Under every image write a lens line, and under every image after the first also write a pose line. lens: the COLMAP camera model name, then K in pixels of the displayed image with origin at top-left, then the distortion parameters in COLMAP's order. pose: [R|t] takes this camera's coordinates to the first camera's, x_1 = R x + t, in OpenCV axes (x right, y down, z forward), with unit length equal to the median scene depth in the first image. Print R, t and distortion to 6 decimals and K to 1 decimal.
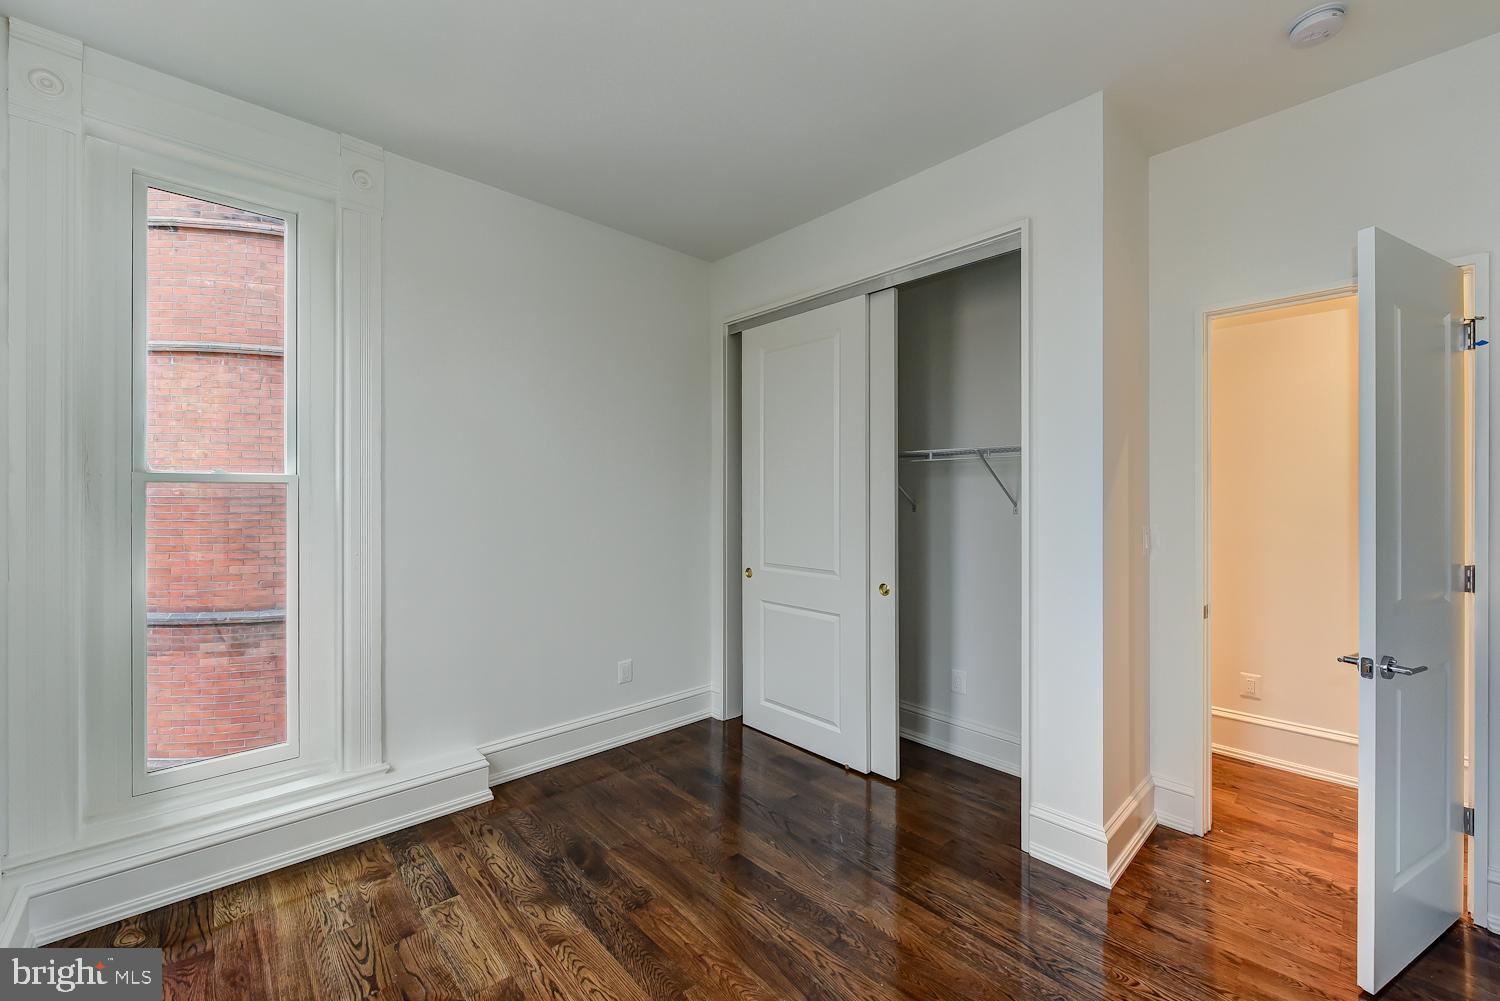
lens RADIAL K [[616.9, 0, 743.0], [0, 616.9, 501.2], [0, 0, 1]] dist [0.001268, -0.001354]
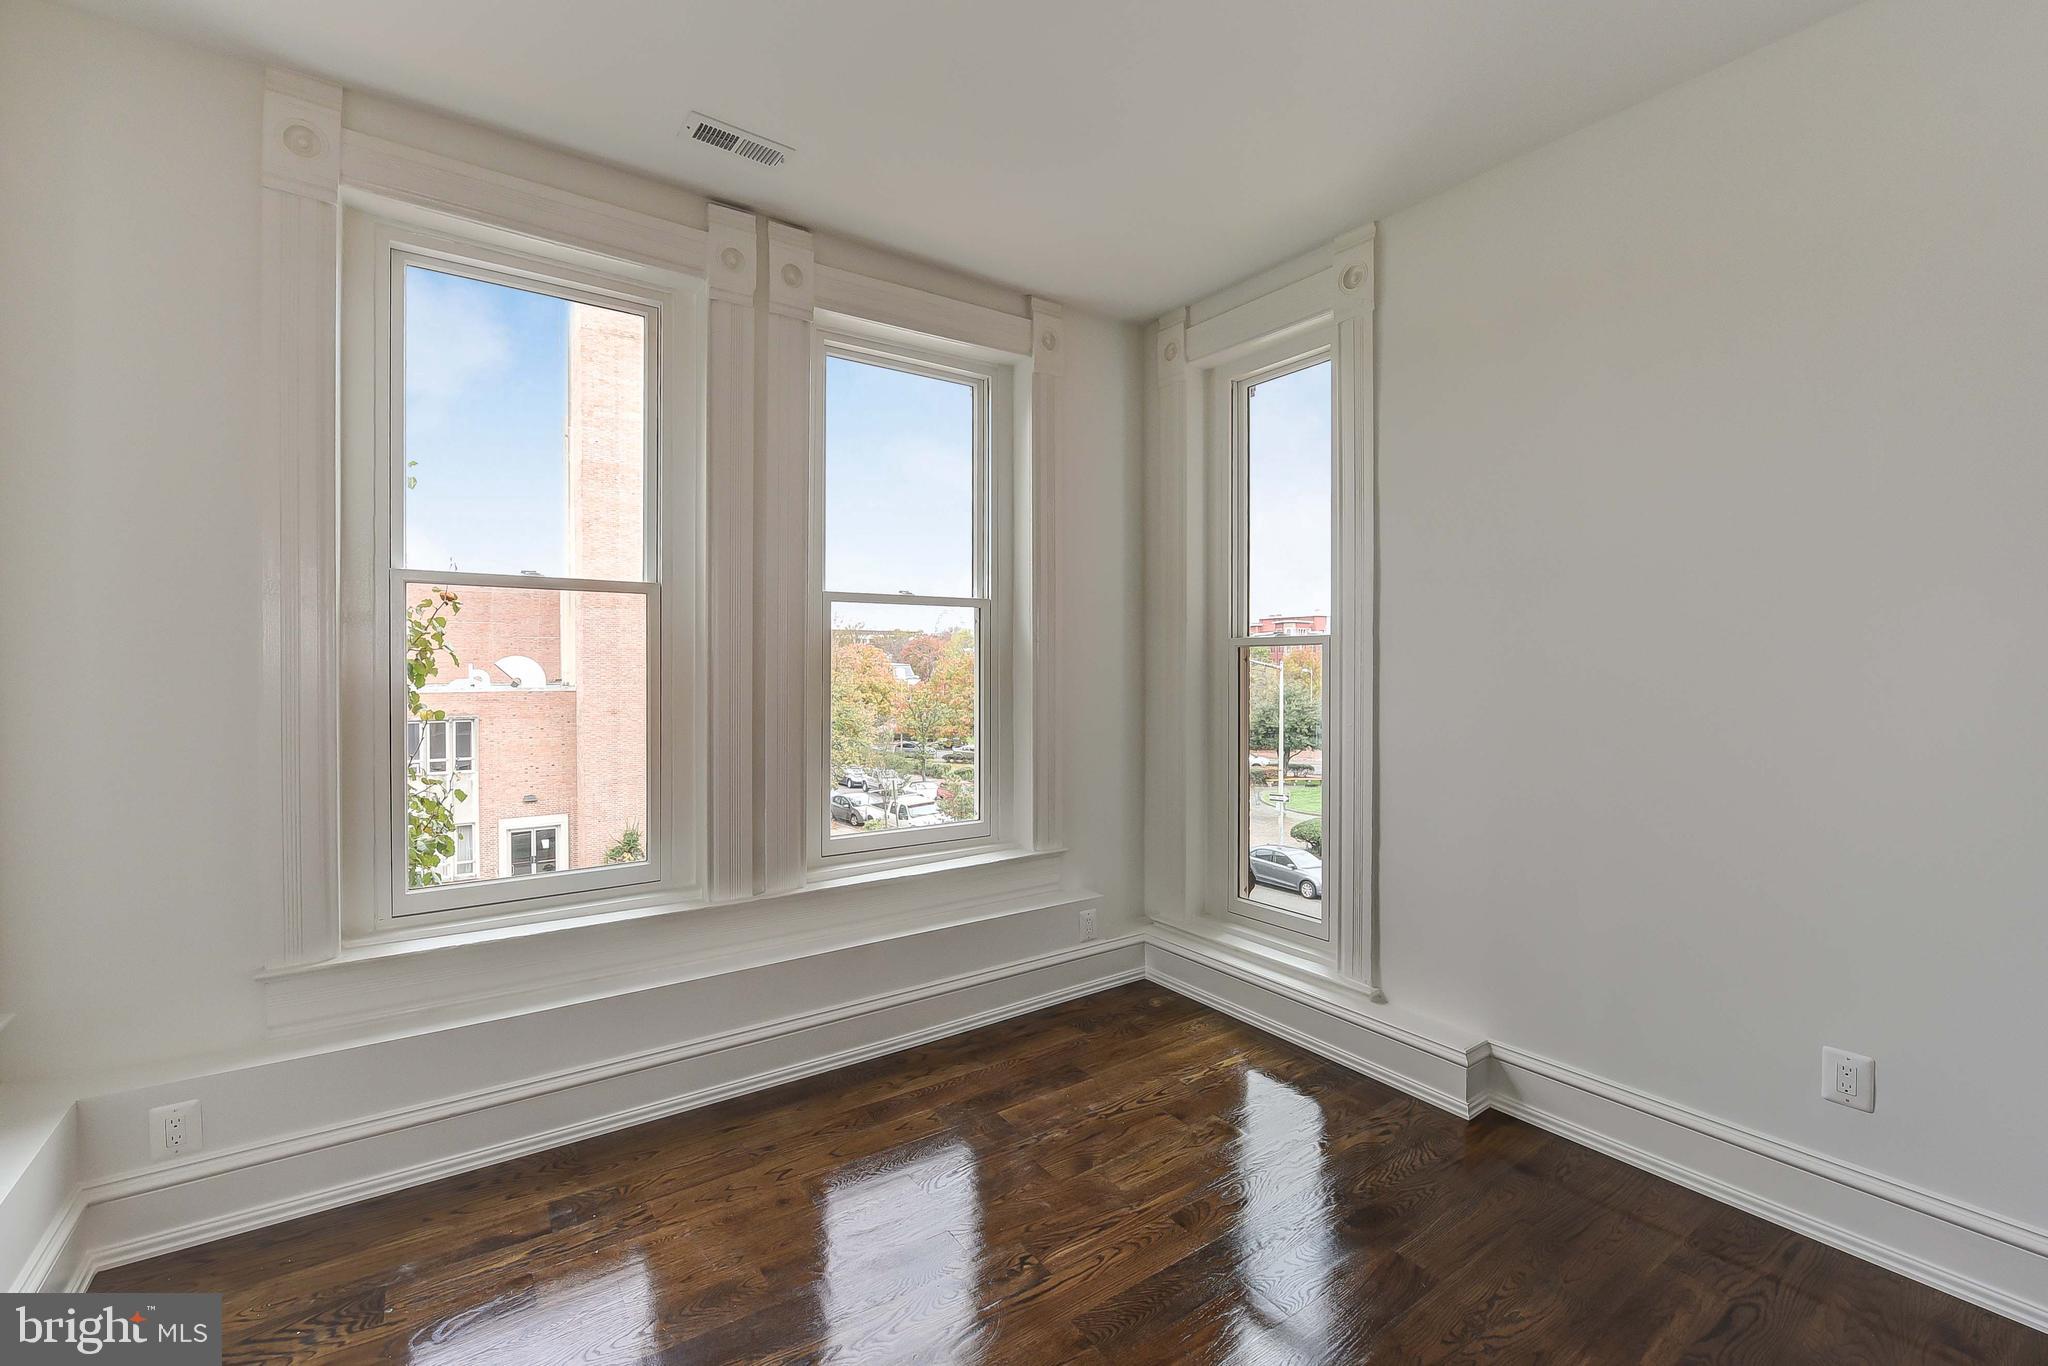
lens RADIAL K [[842.3, 0, 1026.0], [0, 842.3, 671.3], [0, 0, 1]] dist [0.001268, -0.001354]
pose [[-0.134761, -0.000797, -0.990878, 0.629217], [-0.001979, 0.999998, -0.000535, 0.007557], [0.990876, 0.001889, -0.134762, 0.747848]]
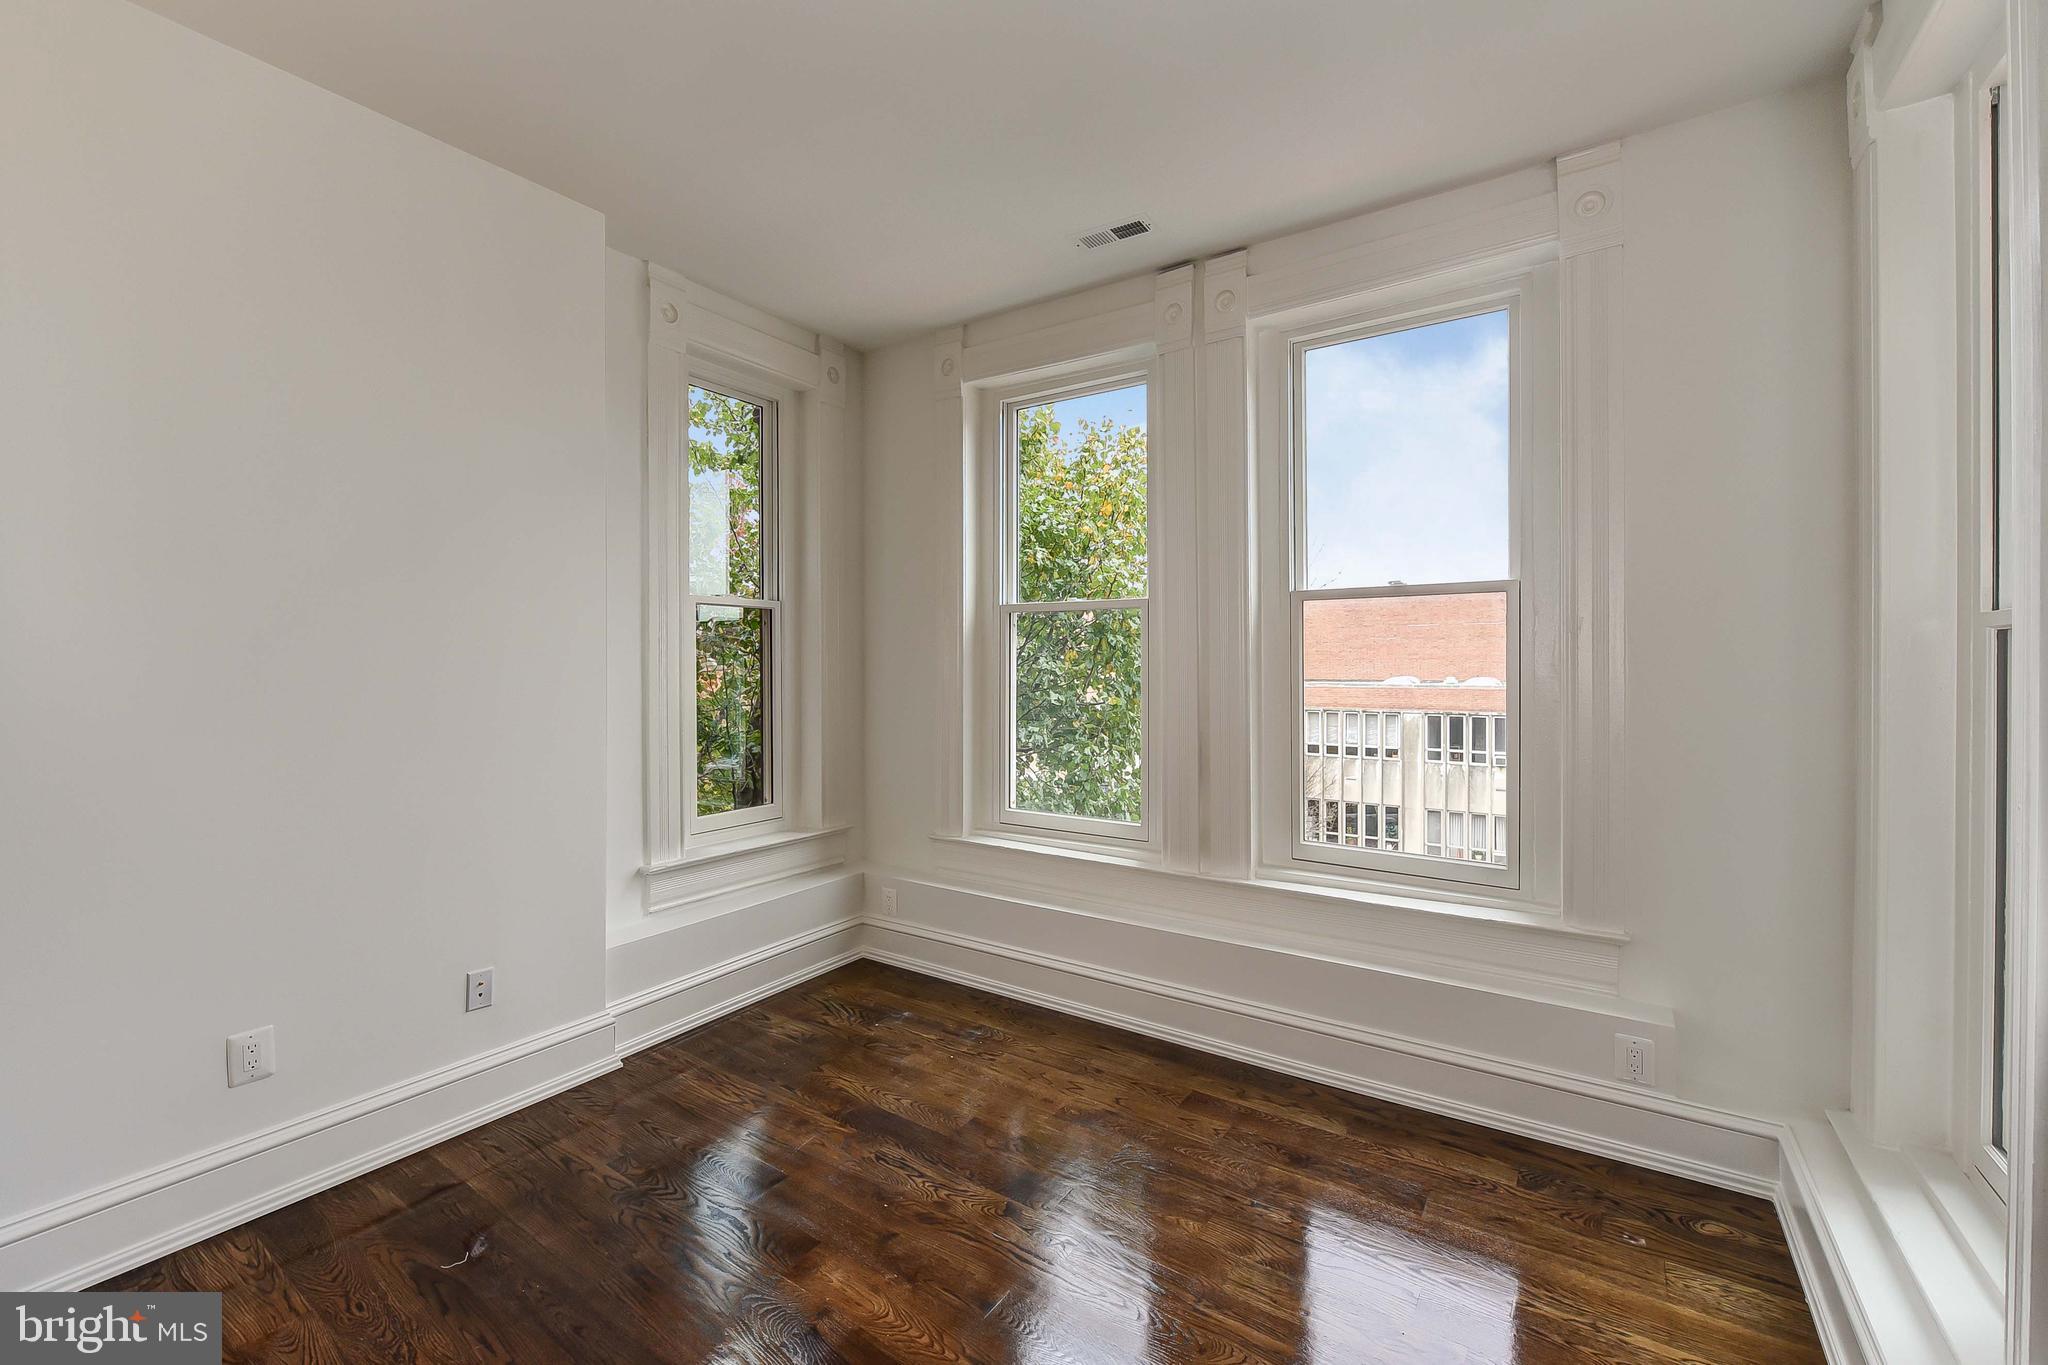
lens RADIAL K [[842.3, 0, 1041.6], [0, 842.3, 671.1], [0, 0, 1]] dist [0.001268, -0.001354]
pose [[-0.969645, -0.006225, -0.244439, 0.077380], [-0.007973, 0.999949, 0.006165, 0.000006], [0.244388, 0.007927, -0.969645, 1.414900]]
